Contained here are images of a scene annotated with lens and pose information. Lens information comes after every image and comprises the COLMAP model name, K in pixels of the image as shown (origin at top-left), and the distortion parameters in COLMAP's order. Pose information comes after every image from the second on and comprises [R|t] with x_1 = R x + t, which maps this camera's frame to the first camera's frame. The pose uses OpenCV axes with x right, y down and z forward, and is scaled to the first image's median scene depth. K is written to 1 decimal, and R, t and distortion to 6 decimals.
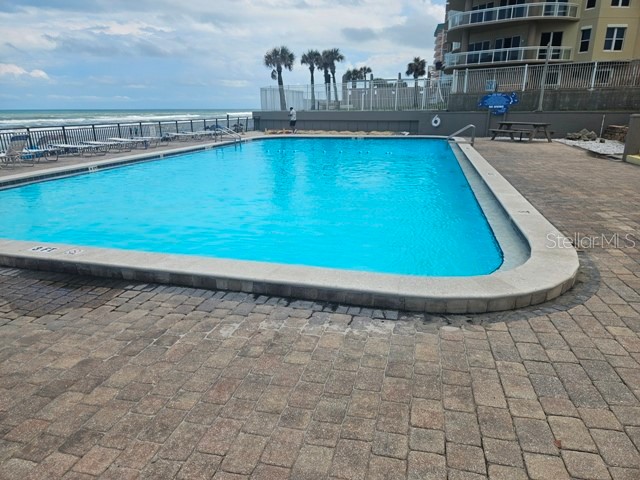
lens RADIAL K [[413.8, 0, 315.7], [0, 413.8, 237.2], [0, 0, 1]] dist [0.065623, -0.042750]
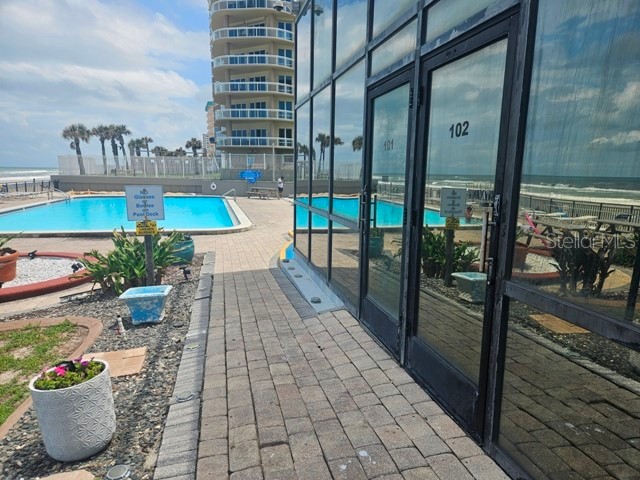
lens RADIAL K [[413.8, 0, 315.7], [0, 413.8, 237.2], [0, 0, 1]] dist [0.065623, -0.042750]
pose [[0.874864, -0.051056, 0.481671, -0.069375], [0.119754, 0.986357, -0.112958, 0.067178], [-0.469332, 0.156505, 0.869042, -0.257709]]
